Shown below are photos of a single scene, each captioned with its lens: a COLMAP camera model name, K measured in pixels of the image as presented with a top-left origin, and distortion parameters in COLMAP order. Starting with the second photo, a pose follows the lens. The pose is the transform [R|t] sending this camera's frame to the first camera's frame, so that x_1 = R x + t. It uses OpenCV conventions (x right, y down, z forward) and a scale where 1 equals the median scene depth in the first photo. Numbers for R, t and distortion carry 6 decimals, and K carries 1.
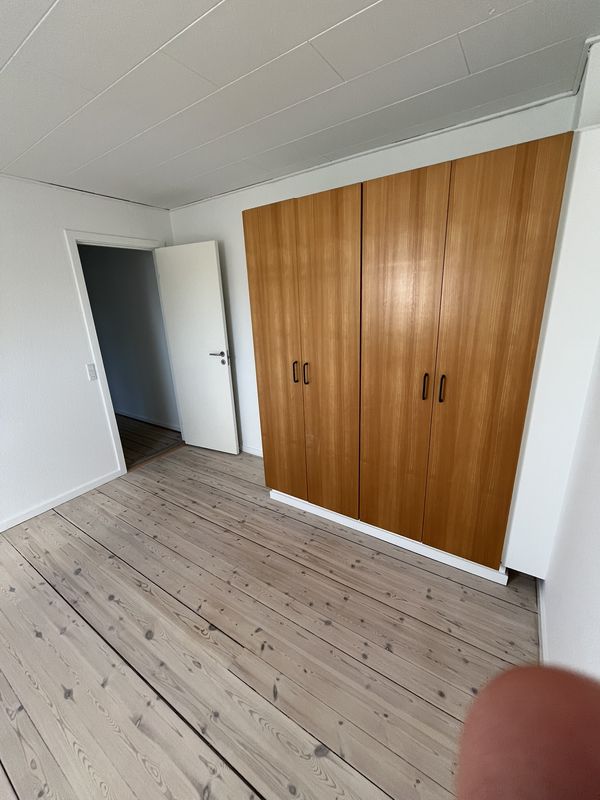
lens RADIAL K [[325.7, 0, 301.5], [0, 325.7, 399.5], [0, 0, 1]] dist [-0.003639, 0.000554]
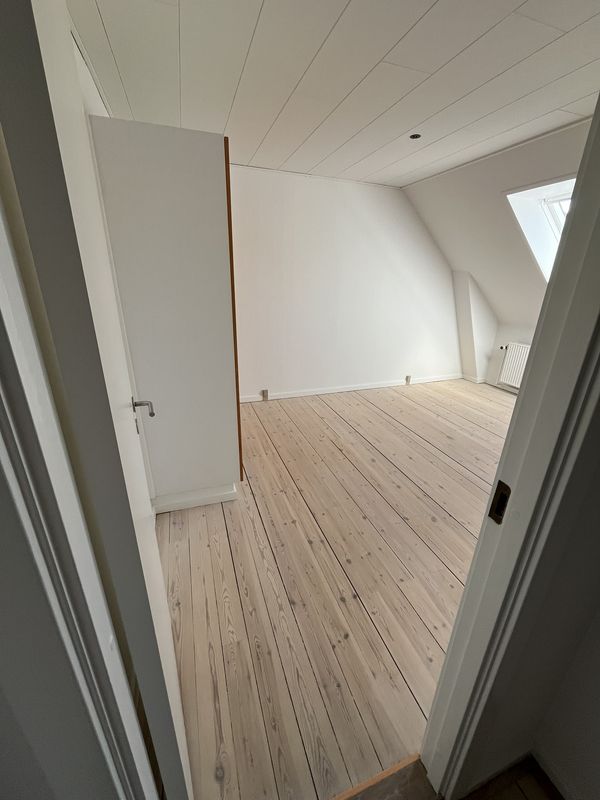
lens RADIAL K [[325.7, 0, 299.0], [0, 325.7, 399.0], [0, 0, 1]] dist [-0.003639, 0.000554]
pose [[-0.791452, -0.196935, 0.578636, -0.873230], [0.190052, 0.820461, 0.539189, -0.446513], [-0.580933, 0.536713, -0.611928, 1.688595]]
